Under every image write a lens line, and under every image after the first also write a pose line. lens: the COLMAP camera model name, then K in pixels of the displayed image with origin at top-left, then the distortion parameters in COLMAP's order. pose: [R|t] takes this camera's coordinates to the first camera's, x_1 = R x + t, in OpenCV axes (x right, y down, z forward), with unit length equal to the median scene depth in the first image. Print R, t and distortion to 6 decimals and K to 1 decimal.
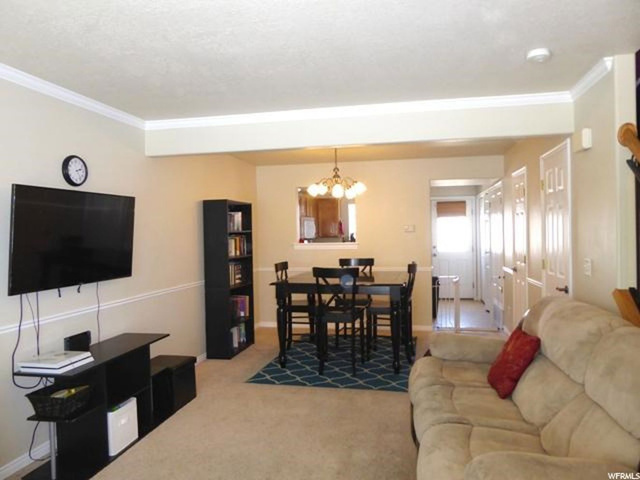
lens RADIAL K [[452.2, 0, 320.0], [0, 452.2, 240.0], [0, 0, 1]] dist [-0.045713, -0.003439]
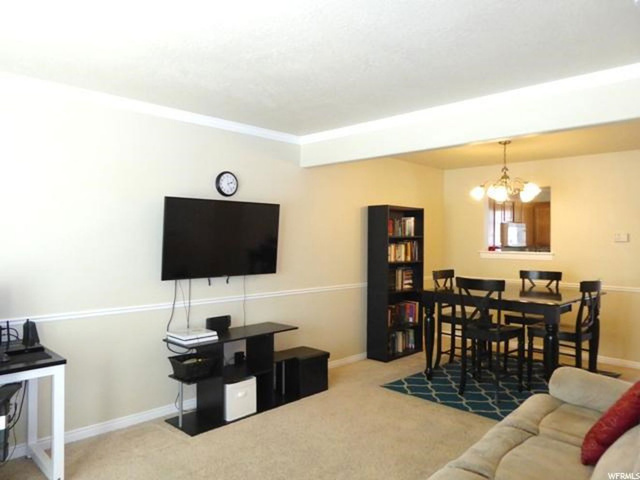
lens RADIAL K [[452.2, 0, 320.0], [0, 452.2, 240.0], [0, 0, 1]] dist [-0.045713, -0.003439]
pose [[0.836883, 0.025232, -0.546800, 0.270179], [-0.031106, 0.999515, -0.001485, -0.005221], [0.546498, 0.018252, 0.837262, 0.078665]]
